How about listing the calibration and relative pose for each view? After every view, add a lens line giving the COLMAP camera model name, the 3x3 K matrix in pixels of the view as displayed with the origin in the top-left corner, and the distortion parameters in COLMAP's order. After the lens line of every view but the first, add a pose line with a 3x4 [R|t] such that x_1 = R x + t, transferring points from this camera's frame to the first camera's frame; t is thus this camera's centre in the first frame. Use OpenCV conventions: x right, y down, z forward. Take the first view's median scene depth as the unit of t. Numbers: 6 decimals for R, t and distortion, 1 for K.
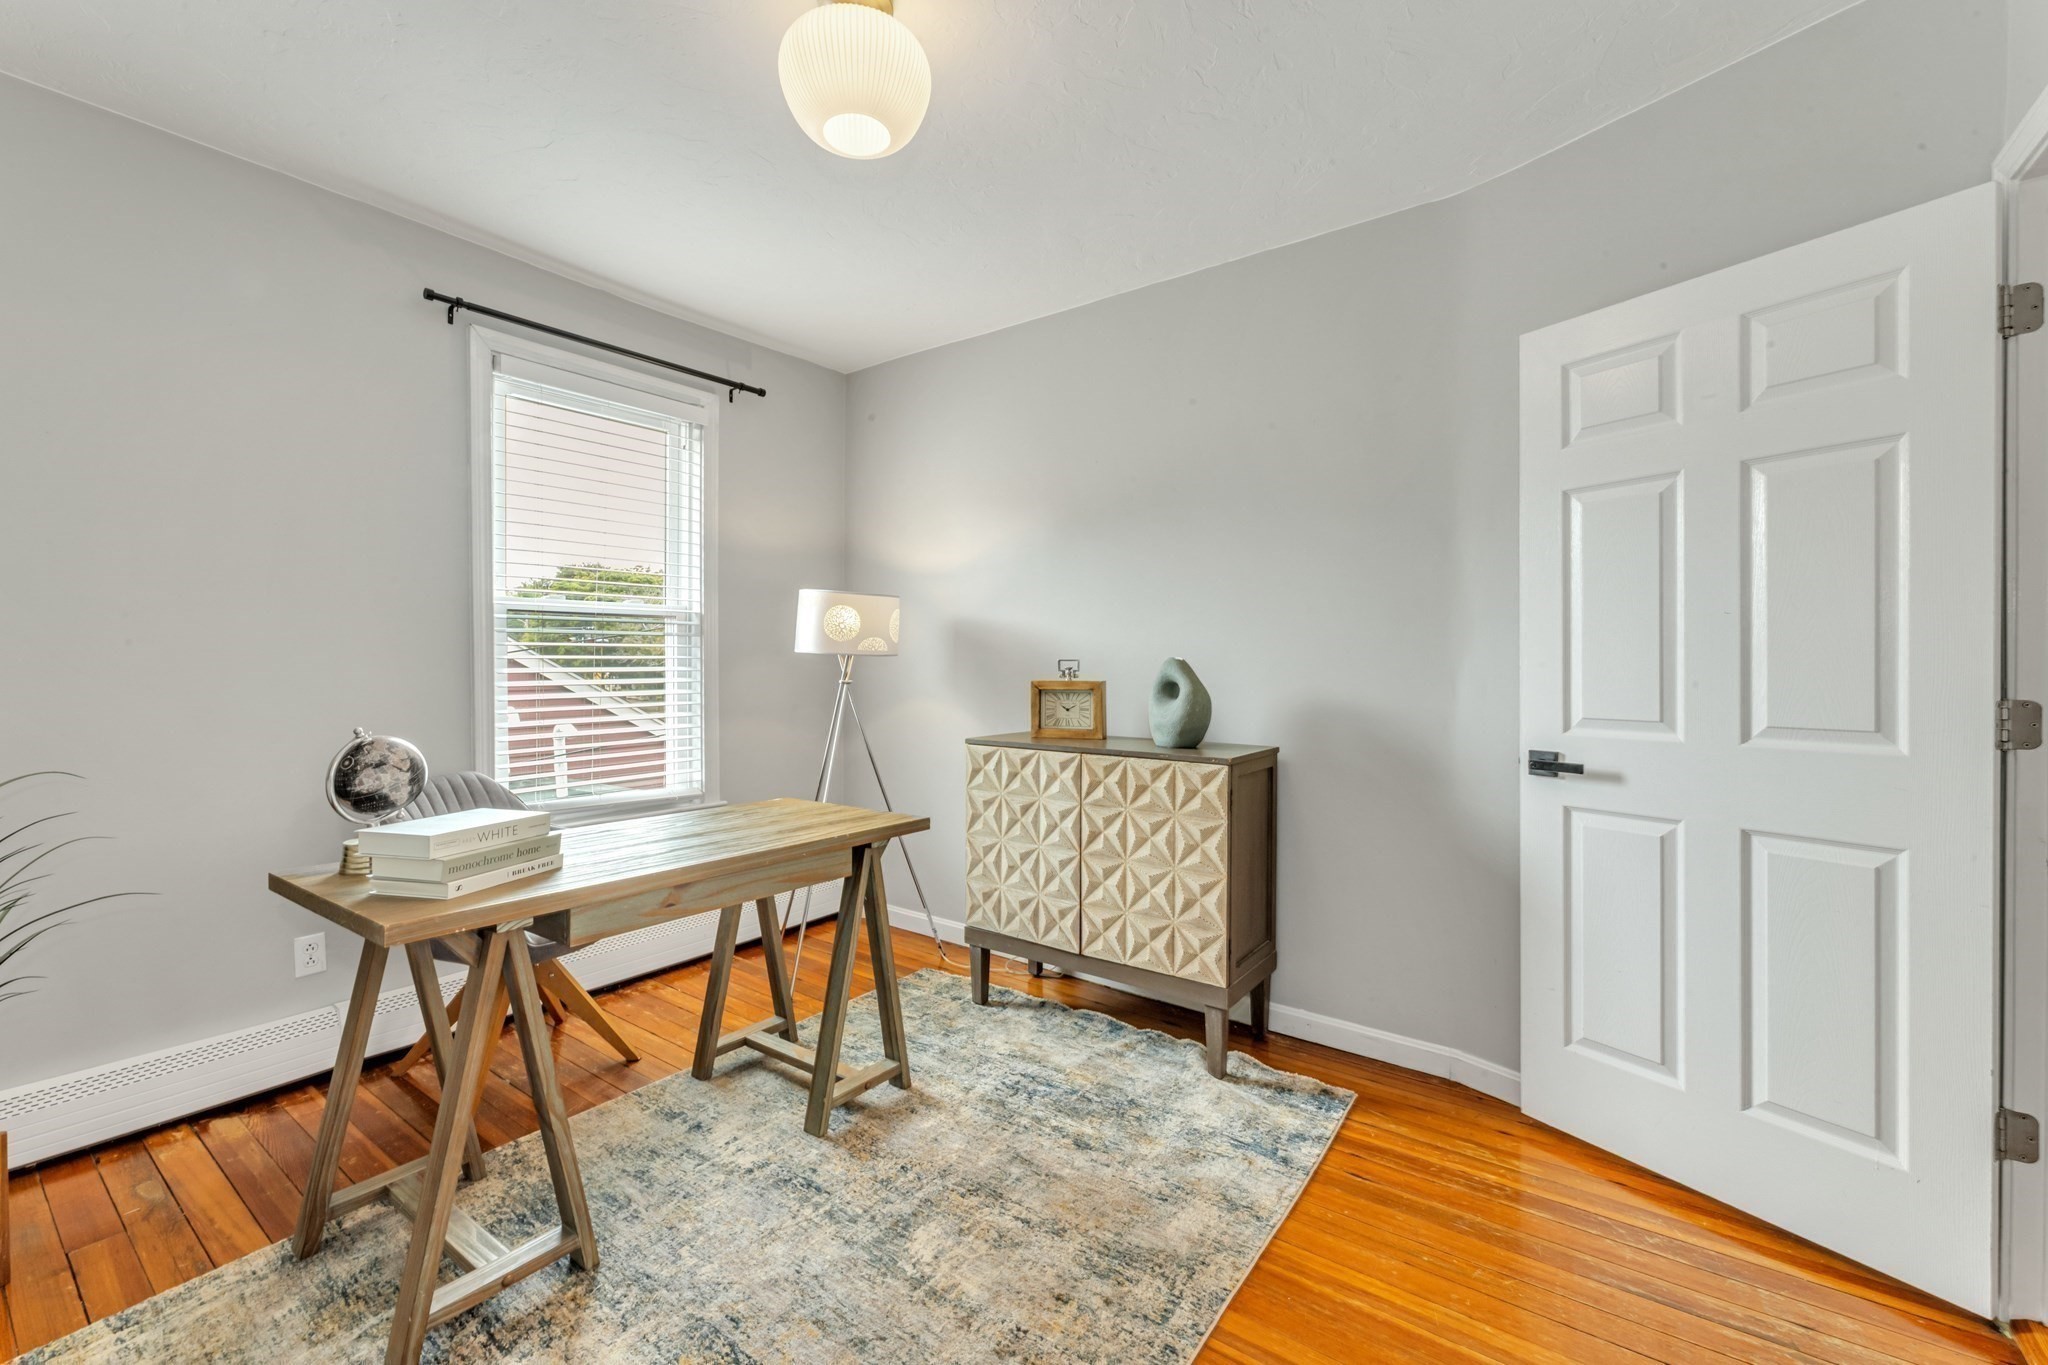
lens RADIAL K [[863.5, 0, 998.4], [0, 863.5, 656.6], [0, 0, 1]] dist [0.000692, 0.000101]
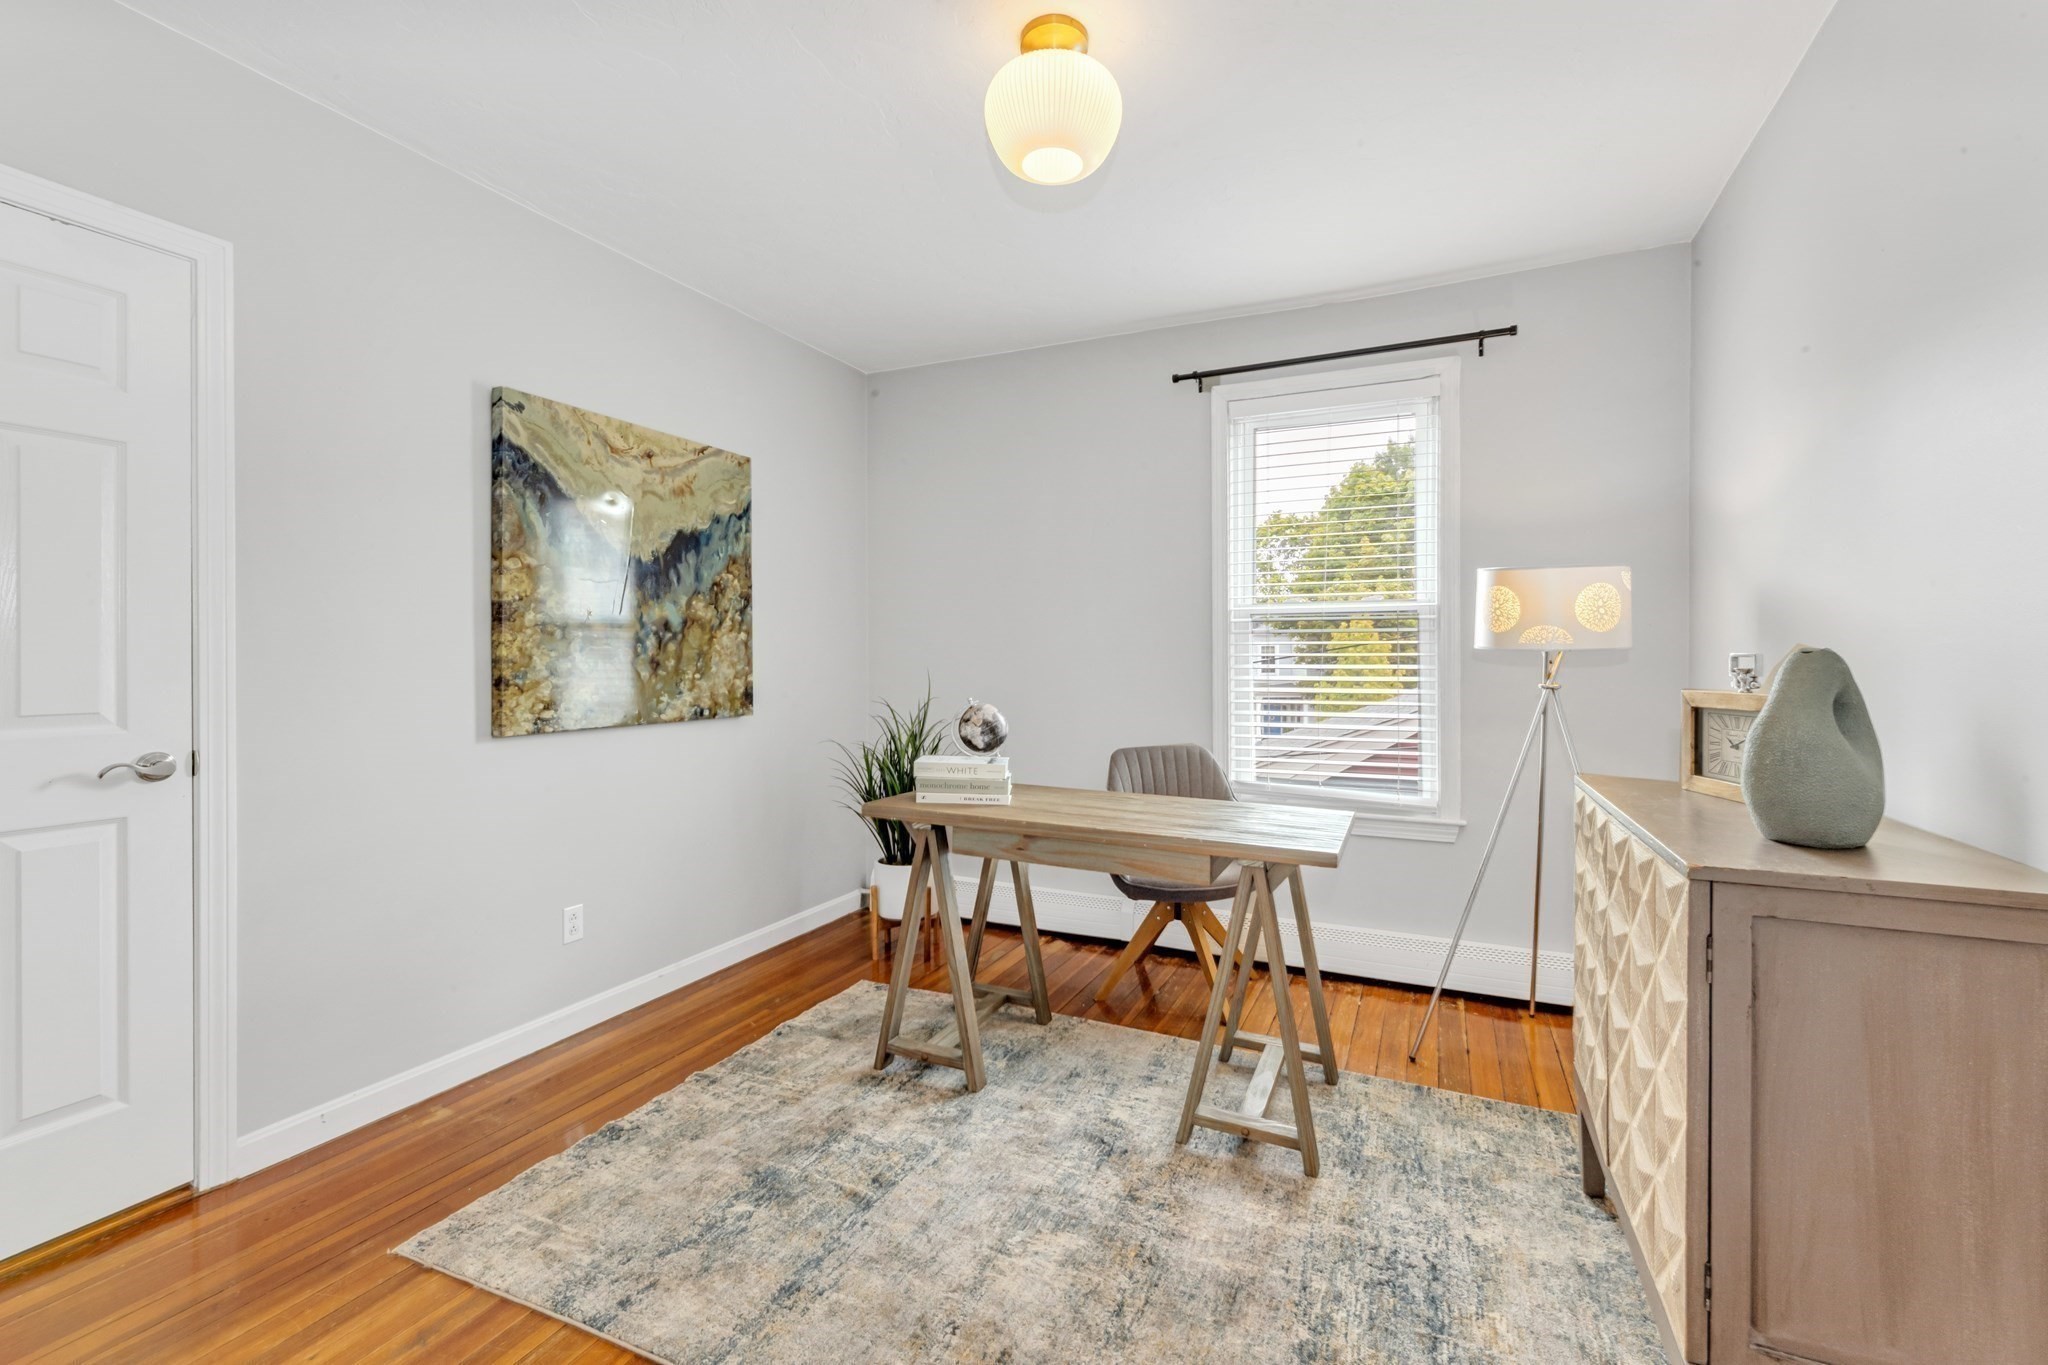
lens RADIAL K [[863.5, 0, 998.4], [0, 863.5, 656.6], [0, 0, 1]] dist [0.000692, 0.000101]
pose [[0.191881, -0.004446, -0.981408, 0.566029], [0.001457, 0.999990, -0.004245, 0.006379], [0.981417, -0.000616, 0.191886, 0.481225]]
